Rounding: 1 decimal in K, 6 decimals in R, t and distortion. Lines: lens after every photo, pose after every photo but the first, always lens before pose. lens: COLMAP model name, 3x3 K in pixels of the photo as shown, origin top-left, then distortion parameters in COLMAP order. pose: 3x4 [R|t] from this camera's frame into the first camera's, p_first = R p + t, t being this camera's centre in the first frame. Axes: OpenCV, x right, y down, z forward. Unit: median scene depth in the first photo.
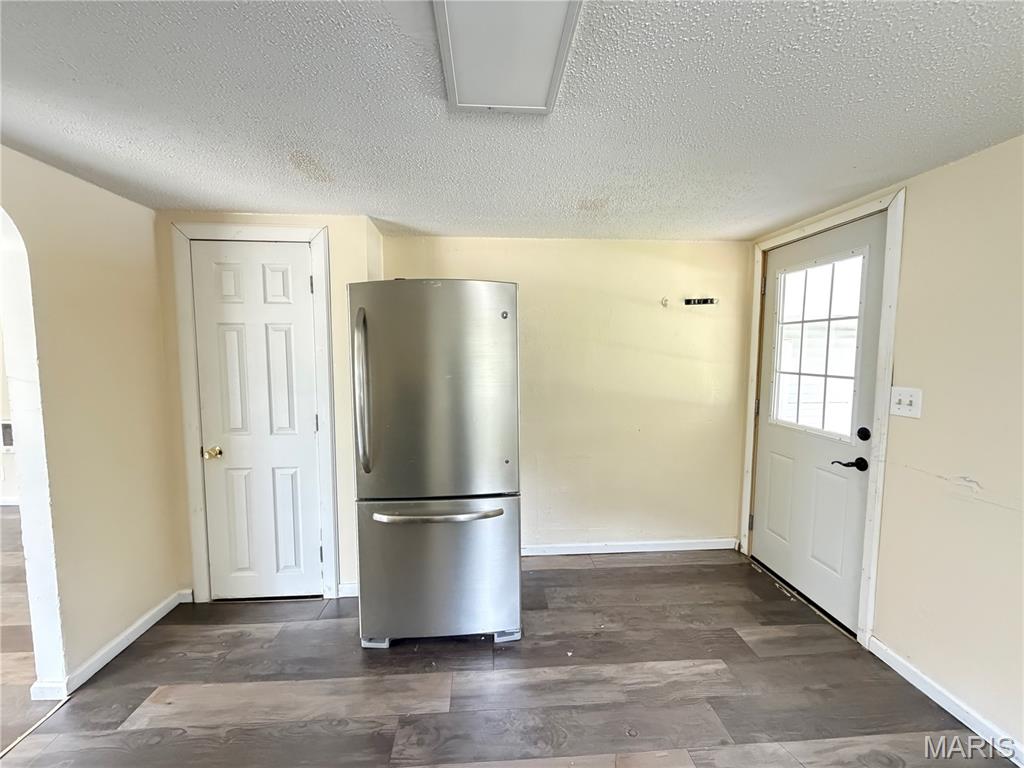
lens RADIAL K [[408.3, 0, 509.3], [0, 408.3, 383.9], [0, 0, 1]] dist [0.000614, -0.000248]
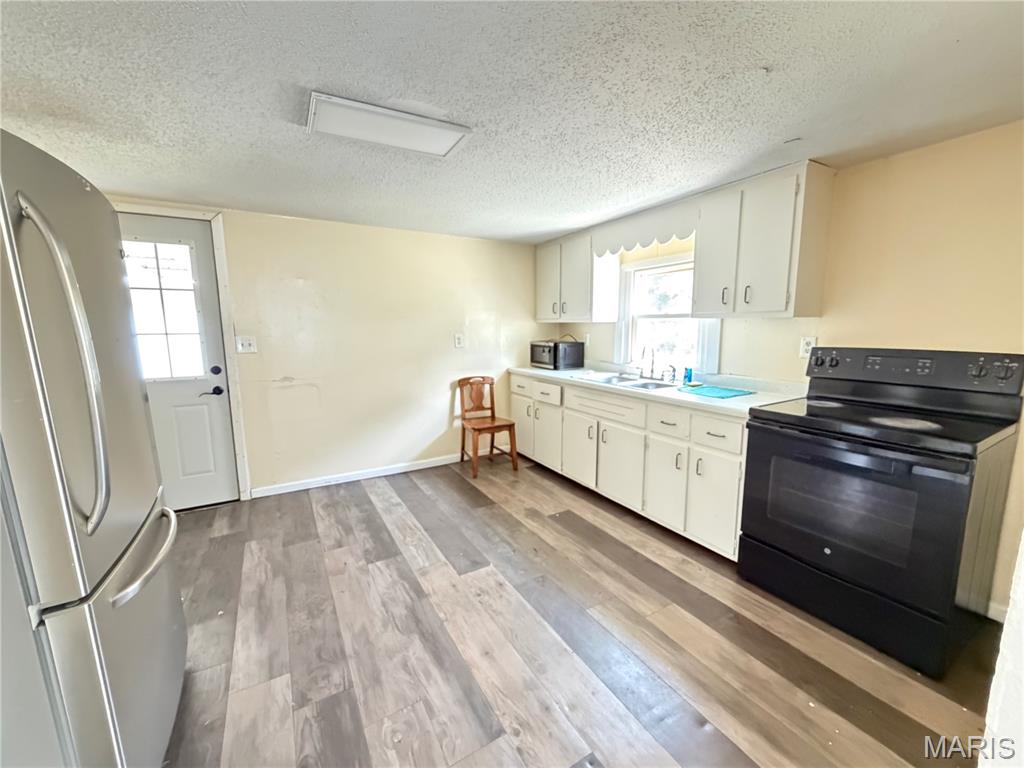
lens RADIAL K [[408.3, 0, 507.3], [0, 408.3, 385.4], [0, 0, 1]] dist [0.000614, -0.000248]
pose [[-0.438452, -0.133041, 0.888853, -1.030164], [0.075820, 0.979982, 0.184081, -0.019809], [-0.895551, 0.148104, -0.419588, 0.742102]]
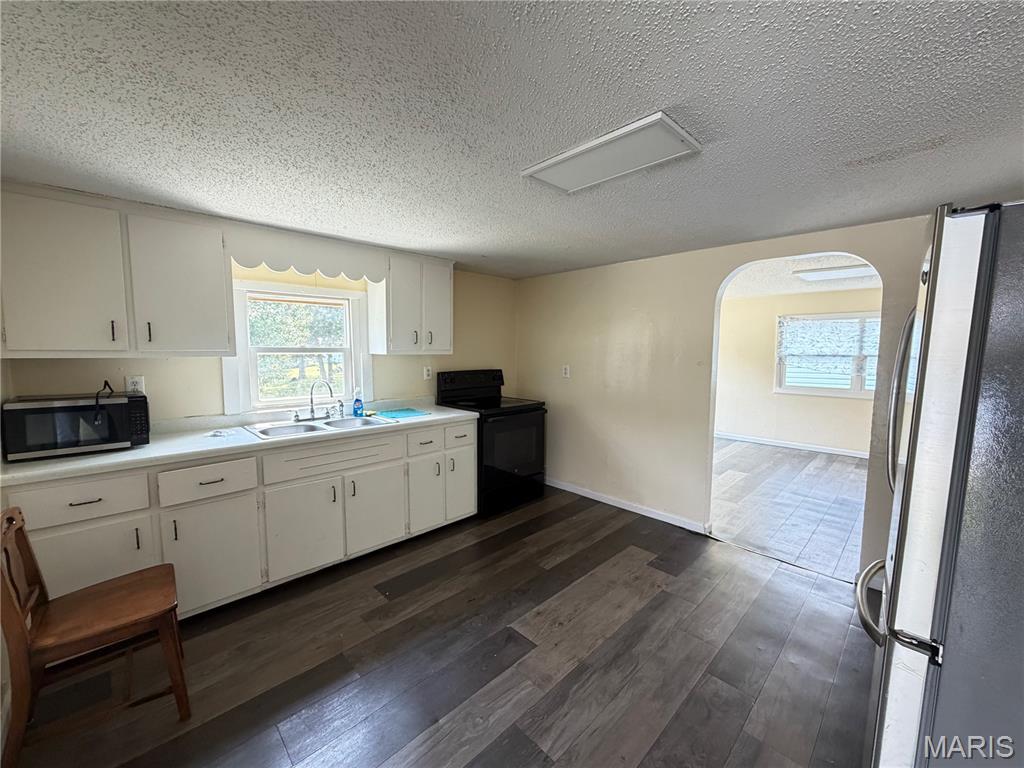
lens RADIAL K [[408.3, 0, 508.5], [0, 408.3, 385.6], [0, 0, 1]] dist [0.000614, -0.000248]
pose [[-0.763318, 0.049607, -0.644115, 0.738814], [-0.060348, 0.987212, 0.147547, -0.084726], [0.643198, 0.151496, -0.750563, 1.096480]]
